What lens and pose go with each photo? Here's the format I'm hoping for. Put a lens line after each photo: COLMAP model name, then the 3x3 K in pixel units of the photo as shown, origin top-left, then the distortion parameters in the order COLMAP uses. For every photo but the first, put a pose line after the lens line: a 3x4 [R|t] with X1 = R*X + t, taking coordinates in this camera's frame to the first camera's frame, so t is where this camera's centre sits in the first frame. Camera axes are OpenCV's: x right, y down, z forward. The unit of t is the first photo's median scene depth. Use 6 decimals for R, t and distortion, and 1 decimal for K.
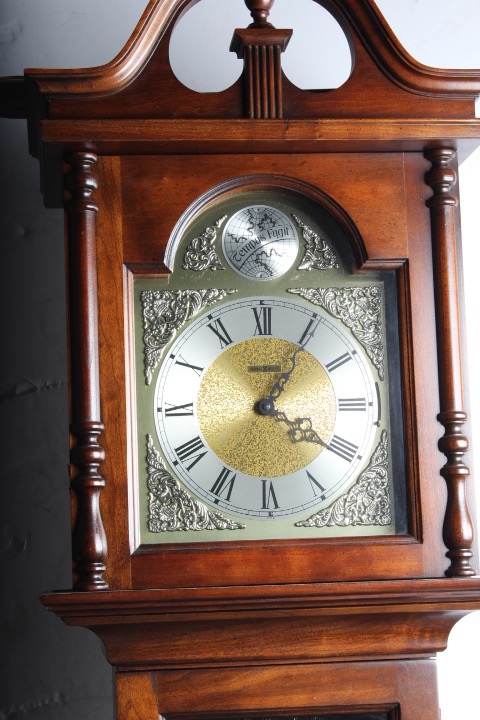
lens RADIAL K [[1587.6, 0, 240.0], [0, 1587.6, 359.9], [0, 0, 1]] dist [0.028431, 0.000000]
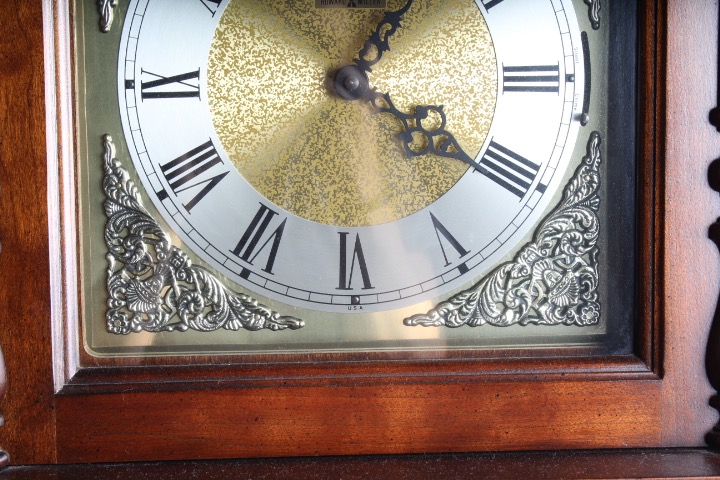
lens RADIAL K [[1587.6, 0, 339.7], [0, 1587.6, 256.7], [0, 0, 1]] dist [0.028431, 0.000000]
pose [[0.997920, 0.030648, -0.056720, 0.042221], [-0.016719, 0.972703, 0.231451, -0.030573], [0.062265, -0.230021, 0.971192, 0.521907]]
